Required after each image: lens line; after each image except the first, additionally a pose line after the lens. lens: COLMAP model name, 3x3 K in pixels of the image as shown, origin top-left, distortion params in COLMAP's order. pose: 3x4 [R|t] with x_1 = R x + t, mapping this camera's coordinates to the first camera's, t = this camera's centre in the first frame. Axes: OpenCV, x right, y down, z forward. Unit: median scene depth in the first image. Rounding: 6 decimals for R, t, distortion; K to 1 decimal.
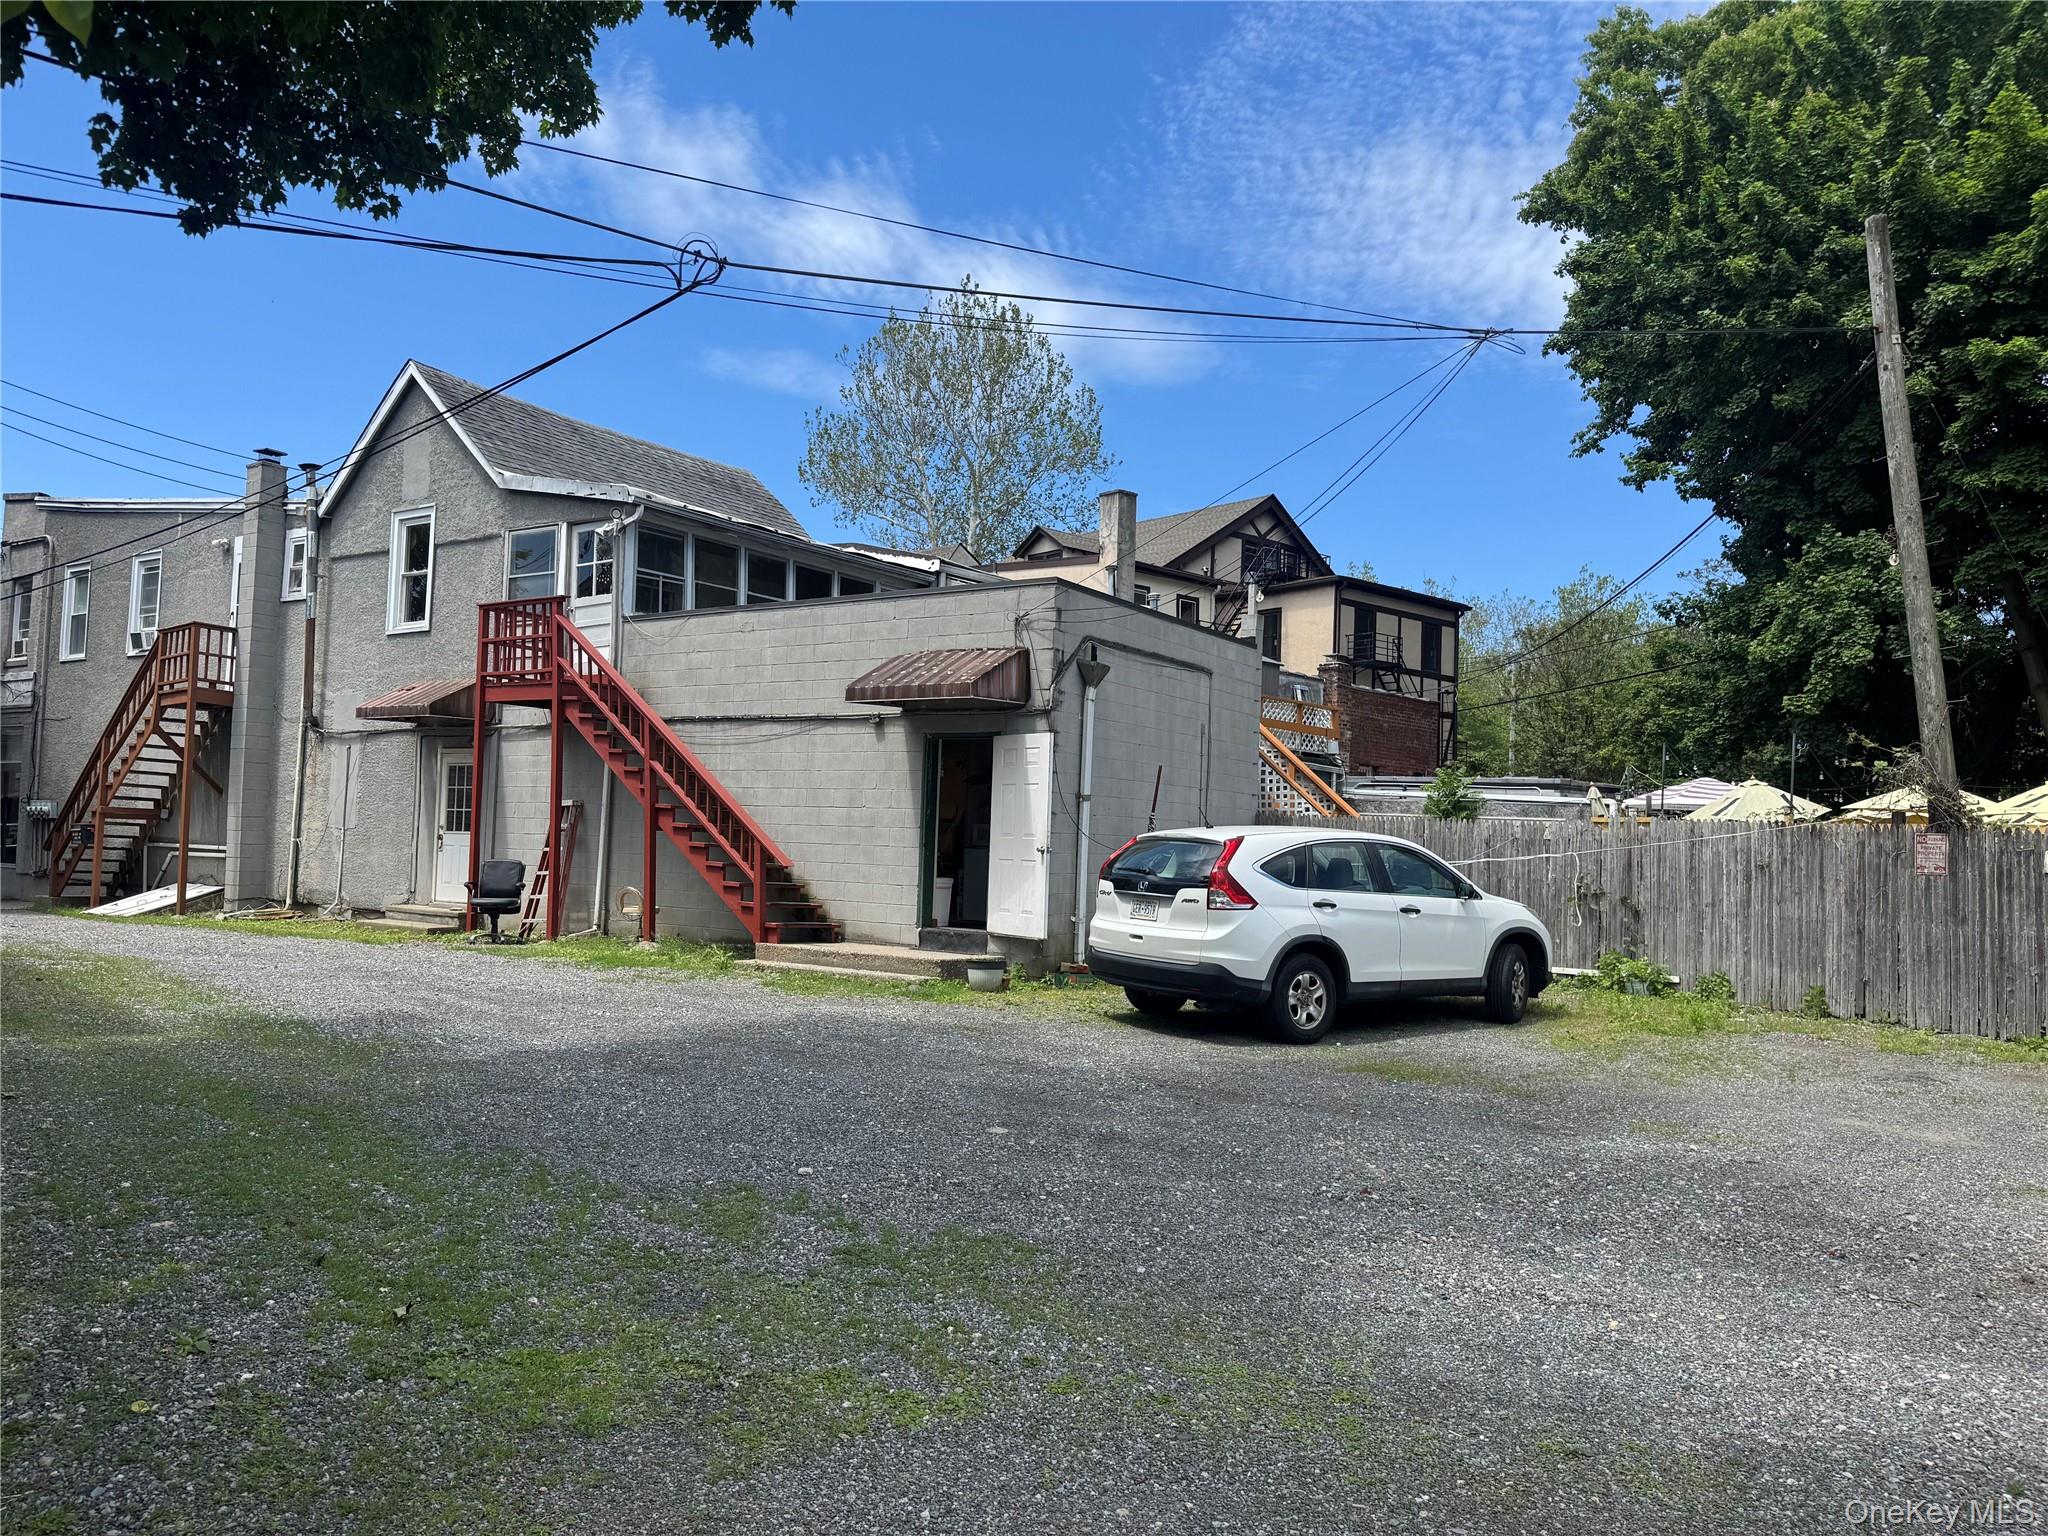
lens RADIAL K [[1531.7, 0, 1023.2], [0, 1531.7, 747.4], [0, 0, 1]] dist [0.004234, -0.000043]
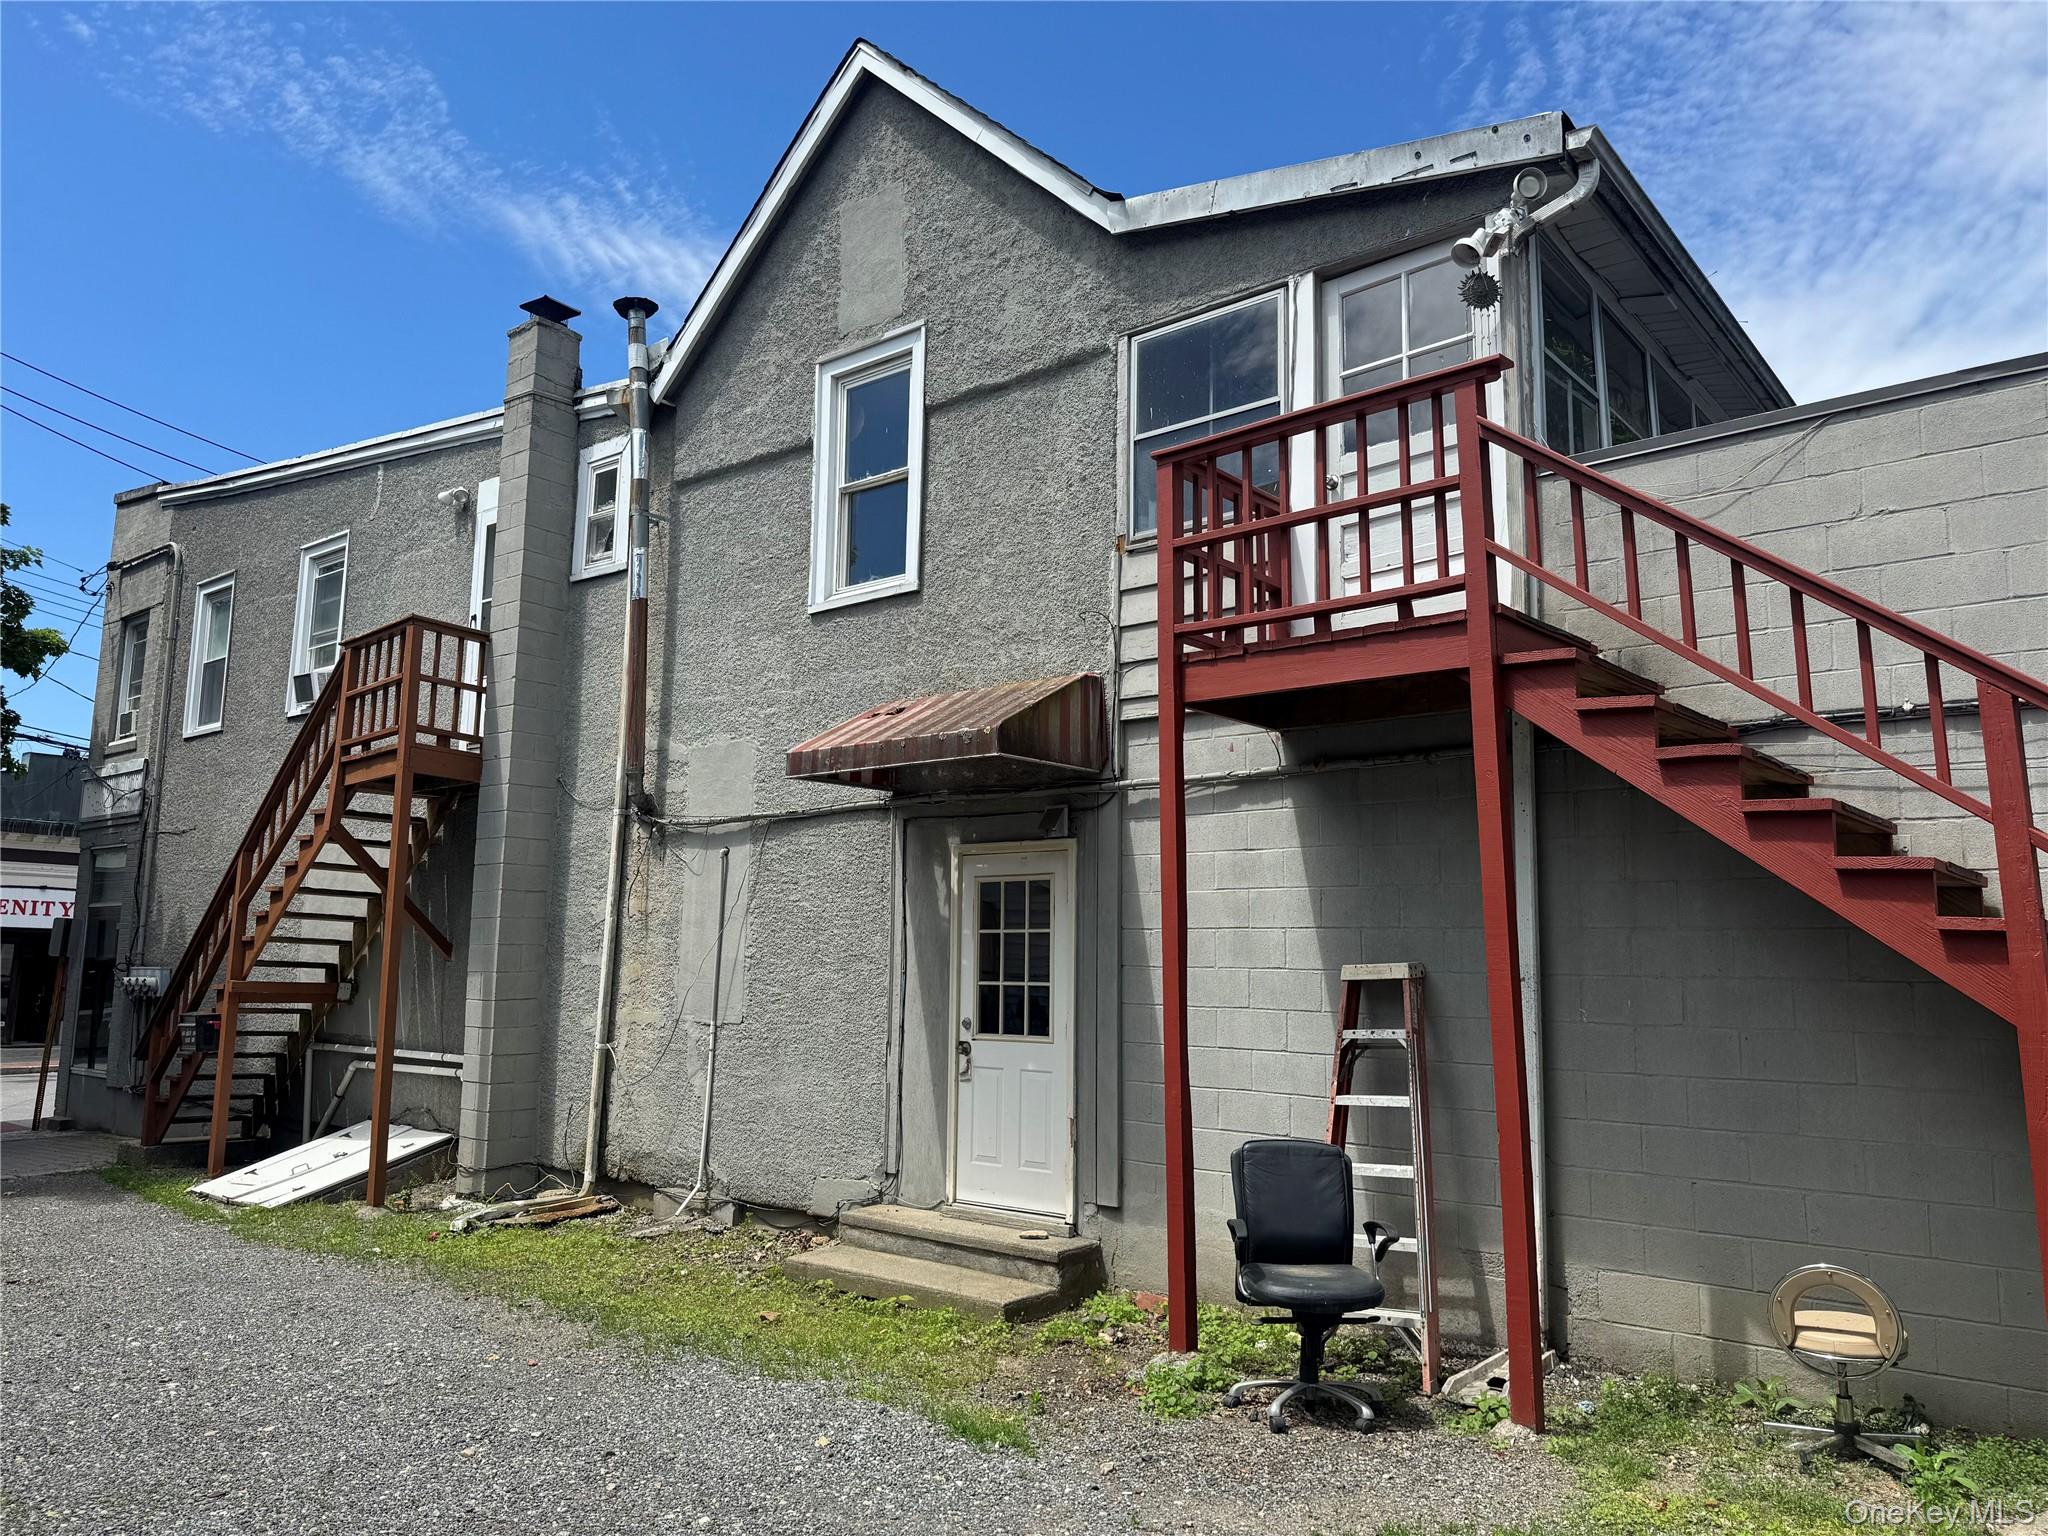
lens RADIAL K [[1515.1, 0, 994.2], [0, 1515.1, 762.6], [0, 0, 1]] dist [0.189918, -0.334458]
pose [[0.994137, -0.023907, -0.105449, -0.289904], [0.015088, 0.996381, -0.083651, 0.012617], [0.107068, 0.081570, 0.990900, 0.505702]]
